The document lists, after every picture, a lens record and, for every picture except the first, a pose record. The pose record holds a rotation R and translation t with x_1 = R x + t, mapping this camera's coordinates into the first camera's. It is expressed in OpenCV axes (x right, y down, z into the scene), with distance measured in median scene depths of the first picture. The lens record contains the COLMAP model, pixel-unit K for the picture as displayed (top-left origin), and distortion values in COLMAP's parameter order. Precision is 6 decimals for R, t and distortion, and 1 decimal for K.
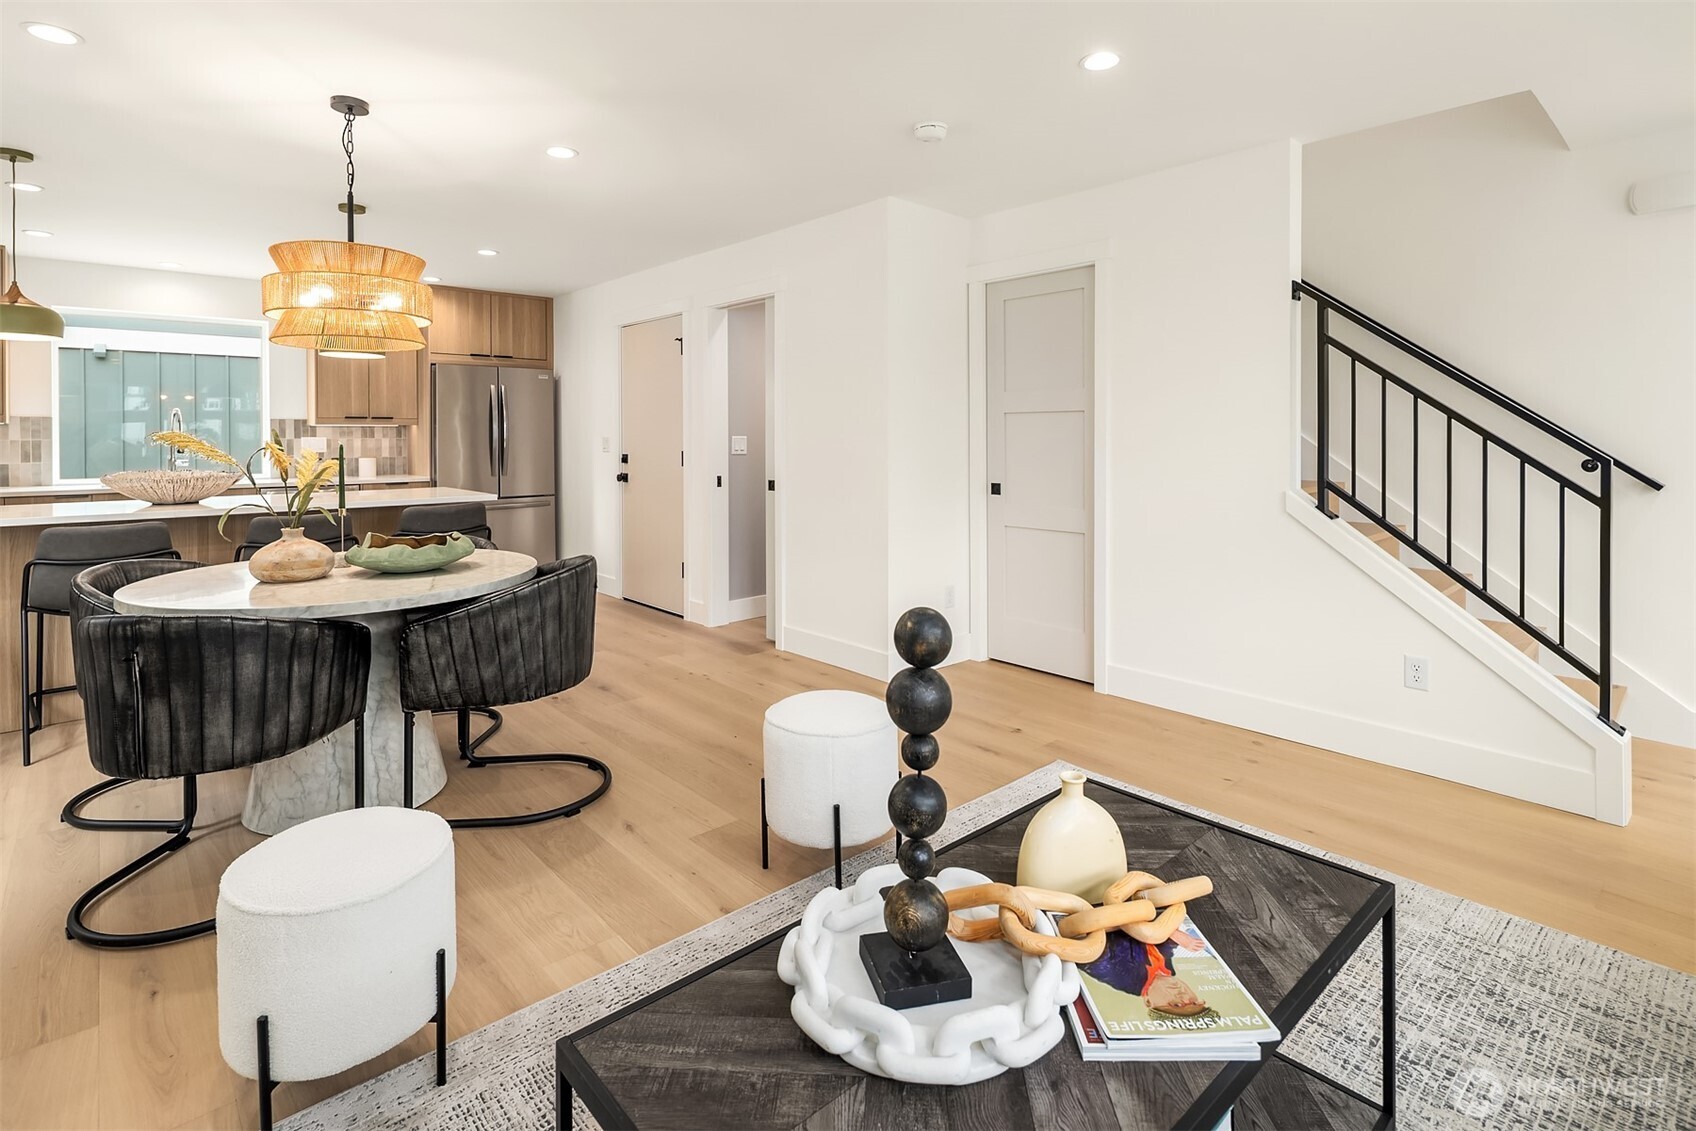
lens RADIAL K [[847.0, 0, 835.5], [0, 847.0, 453.3], [0, 0, 1]] dist [0.005229, -0.004891]
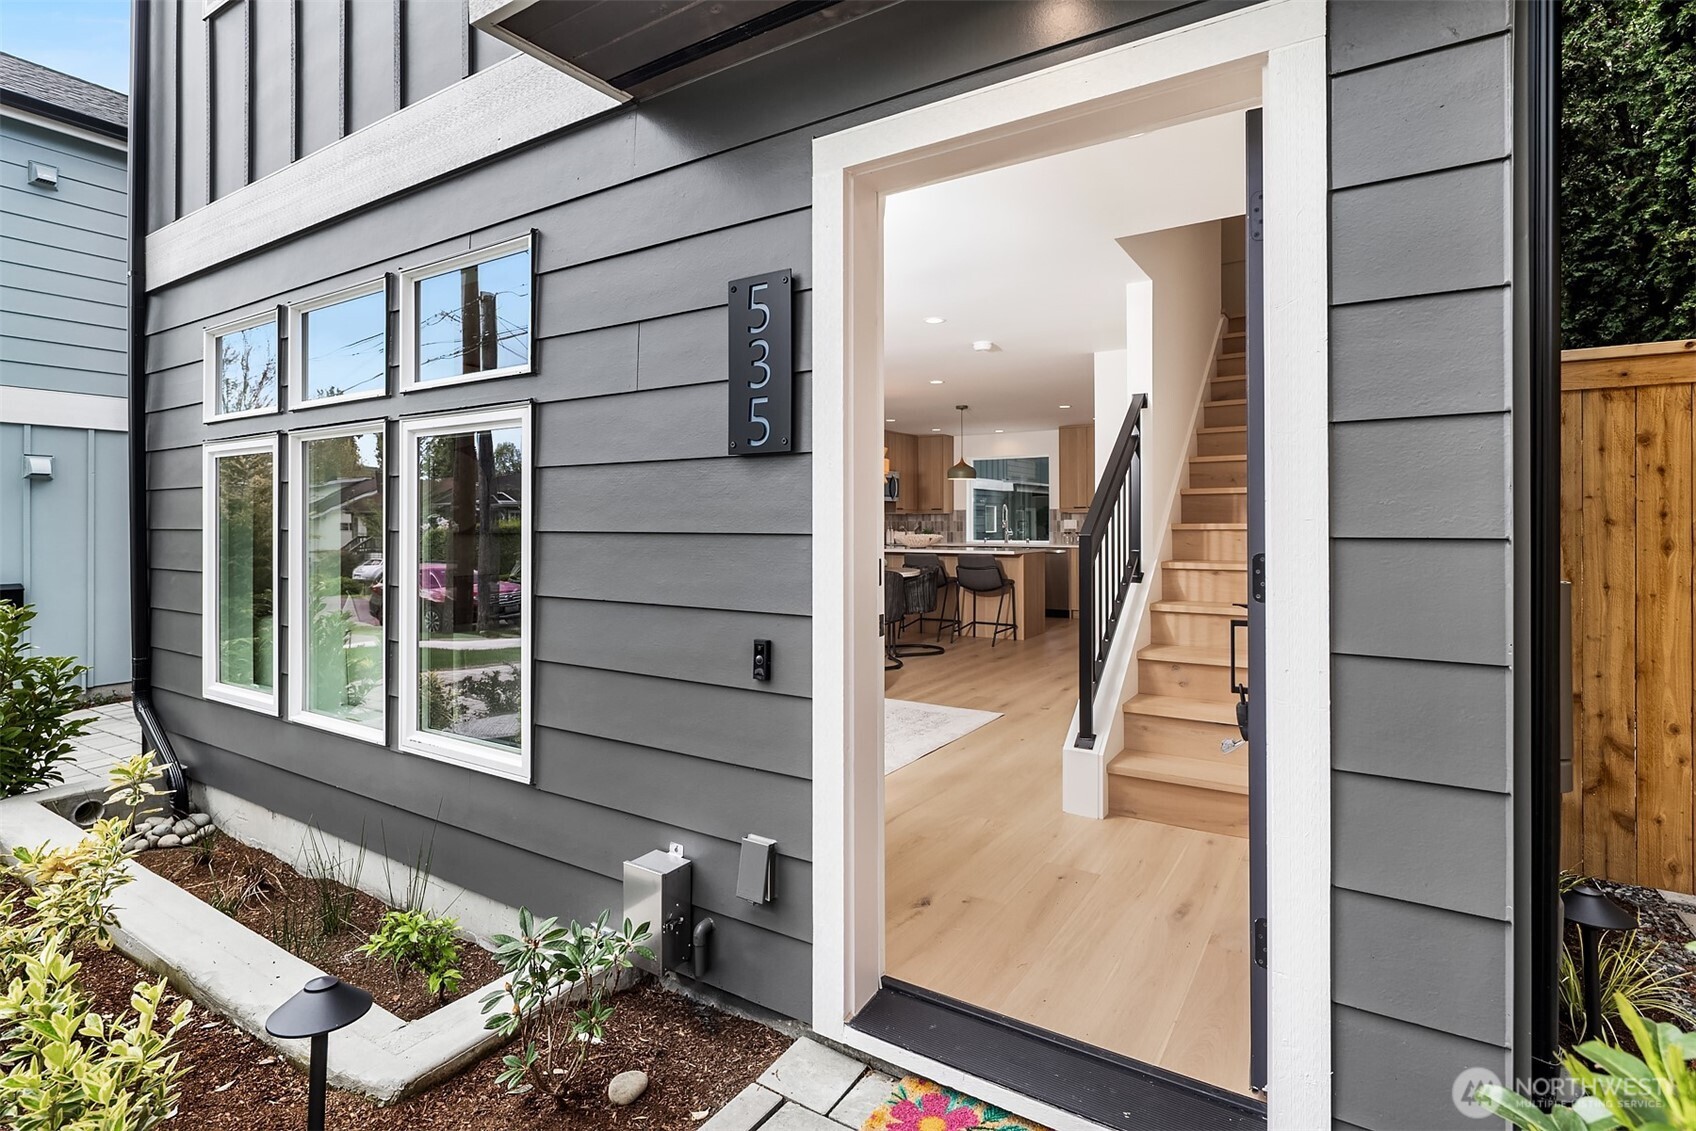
lens RADIAL K [[847.0, 0, 853.9], [0, 847.0, 516.6], [0, 0, 1]] dist [0.005229, -0.004891]
pose [[0.288779, -0.003624, -0.957389, 1.738387], [-0.019697, 0.999759, -0.009726, -0.001273], [0.957193, 0.021666, 0.288638, 0.221197]]
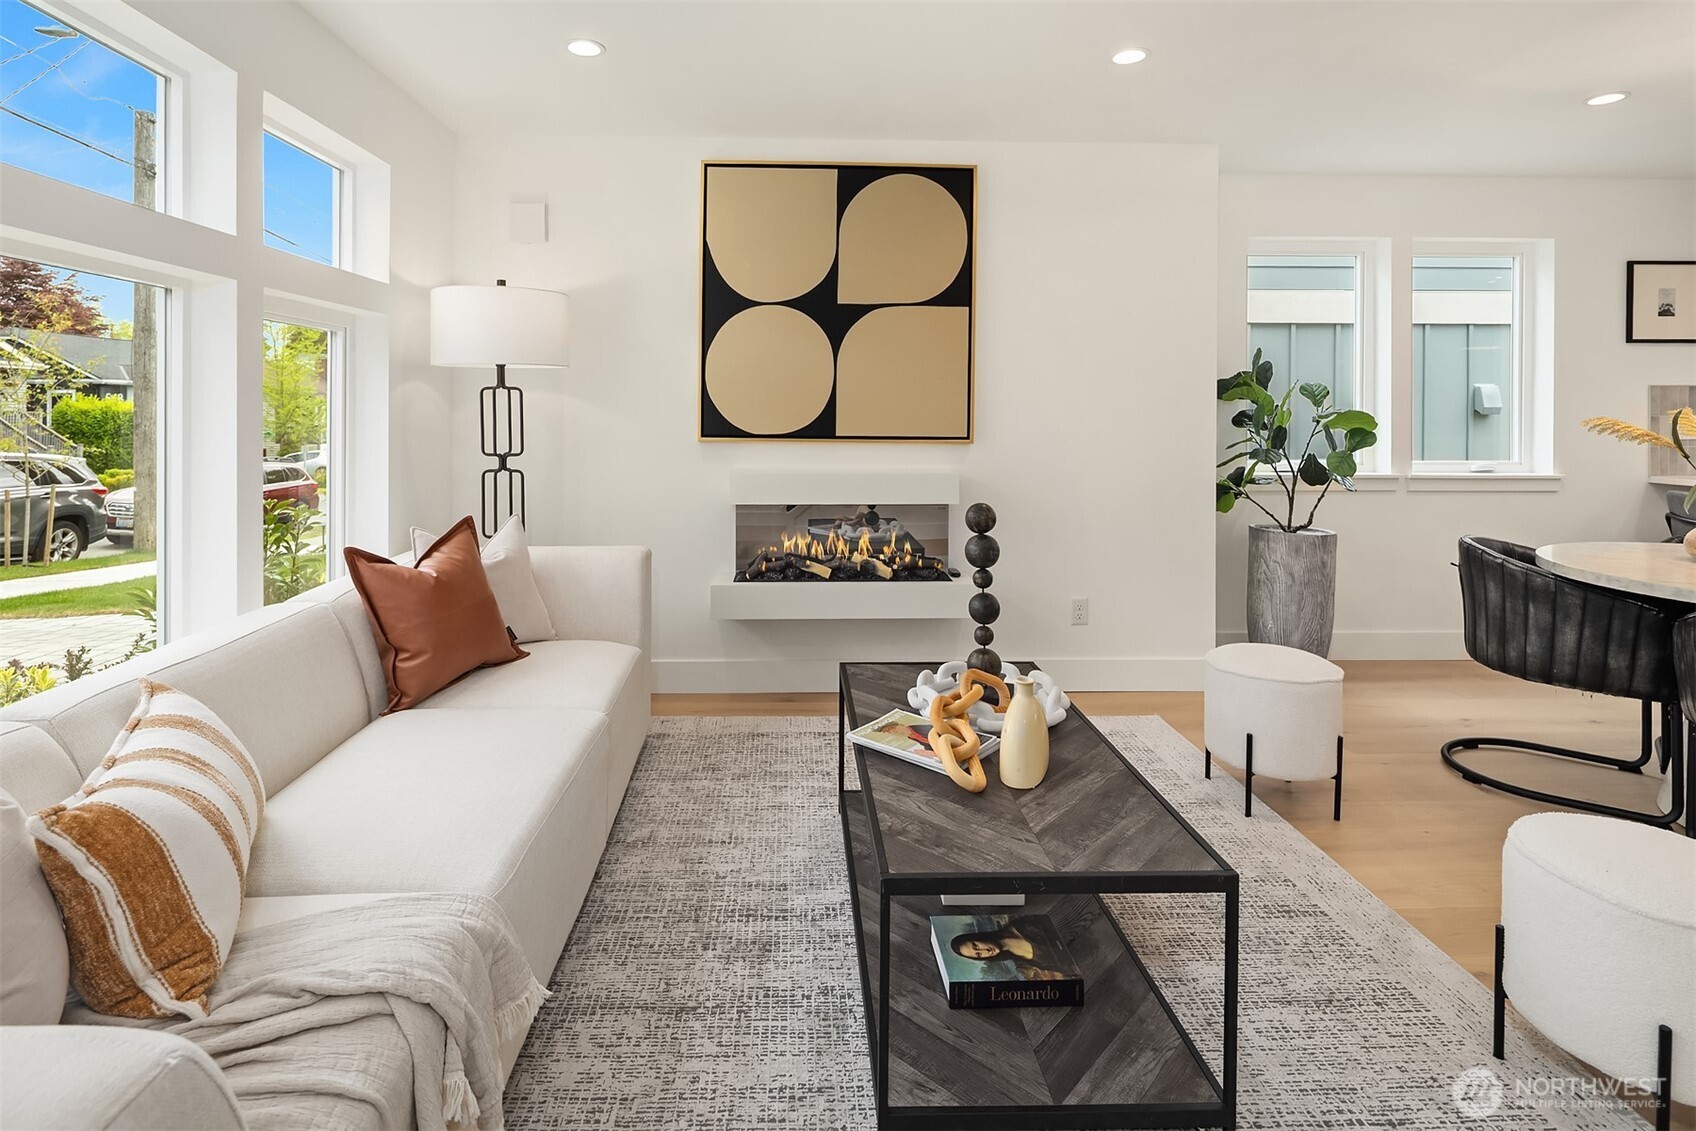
lens RADIAL K [[847.0, 0, 825.6], [0, 847.0, 418.5], [0, 0, 1]] dist [0.005229, -0.004891]
pose [[-0.628999, 0.006640, -0.777378, 0.645473], [-0.015579, 0.999655, 0.021144, -0.017477], [0.777250, 0.025411, -0.628678, 0.687871]]
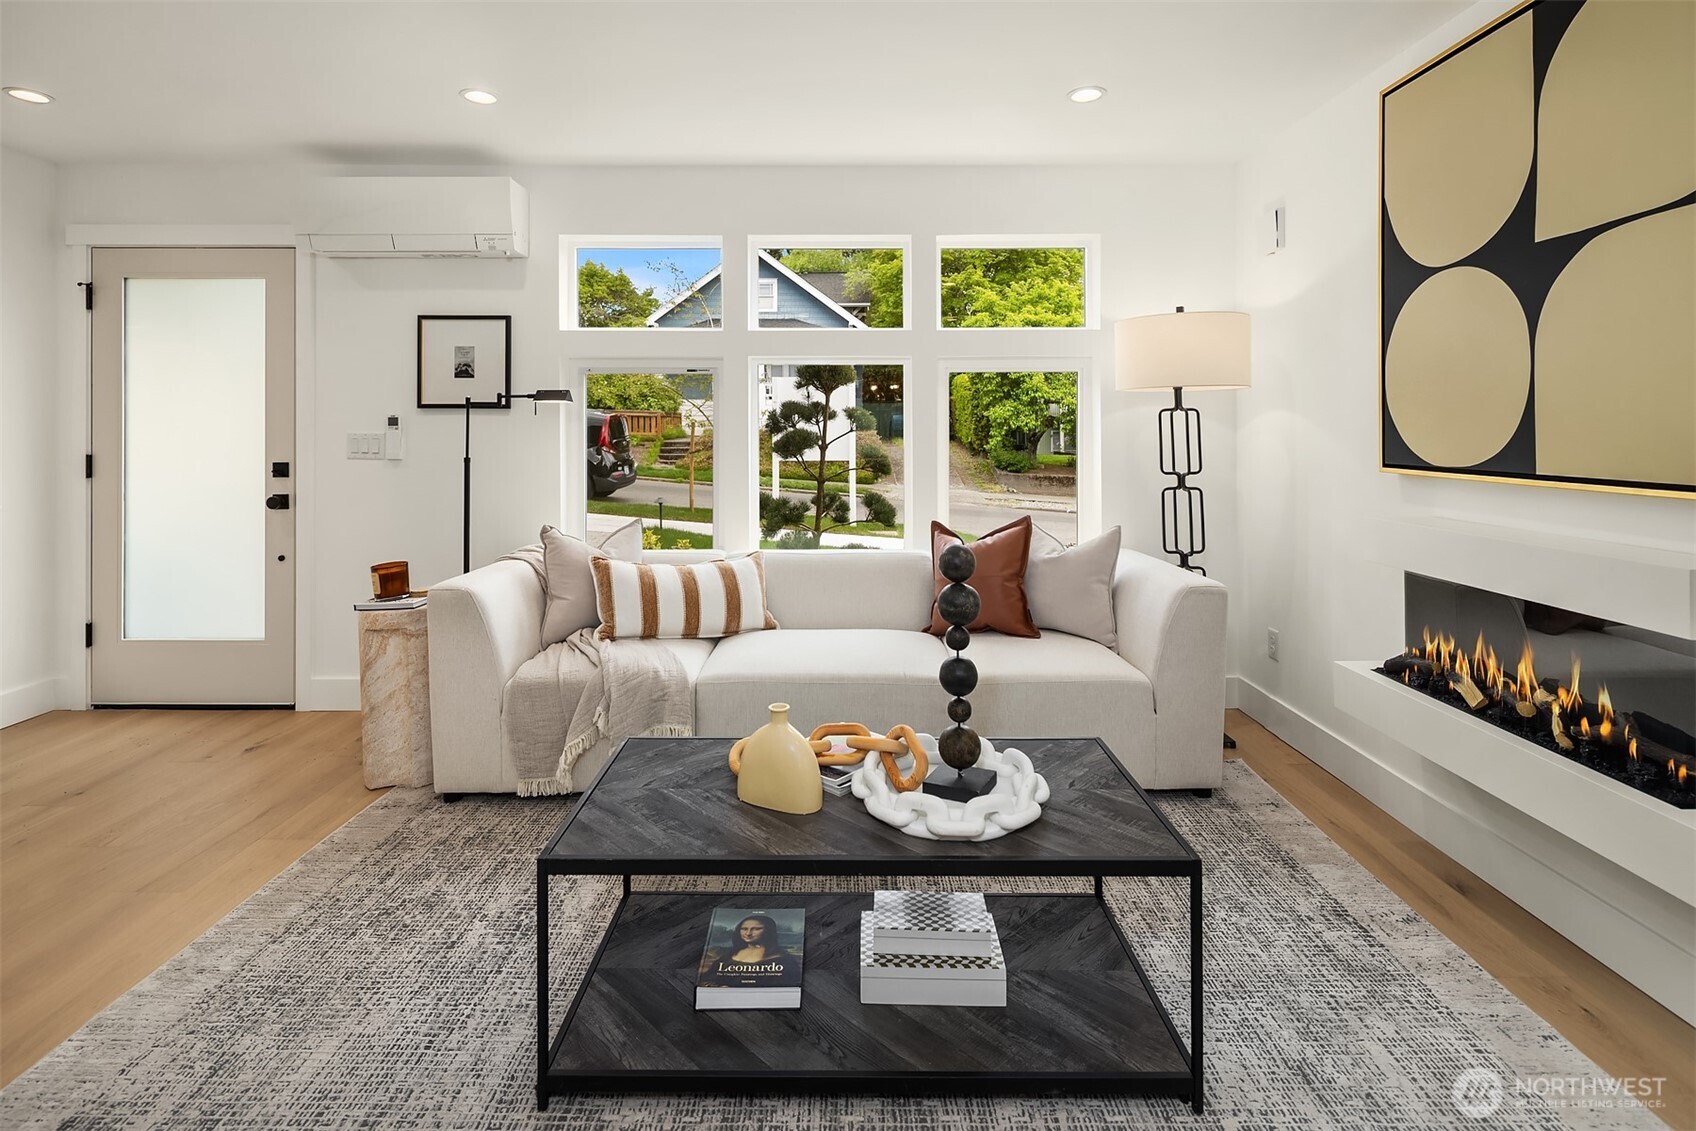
lens RADIAL K [[847.0, 0, 840.6], [0, 847.0, 429.1], [0, 0, 1]] dist [0.005229, -0.004891]
pose [[-0.743546, 0.004262, 0.668671, -0.257391], [0.014696, 0.999842, 0.009968, -0.018634], [-0.668523, 0.017239, -0.743492, 0.817367]]
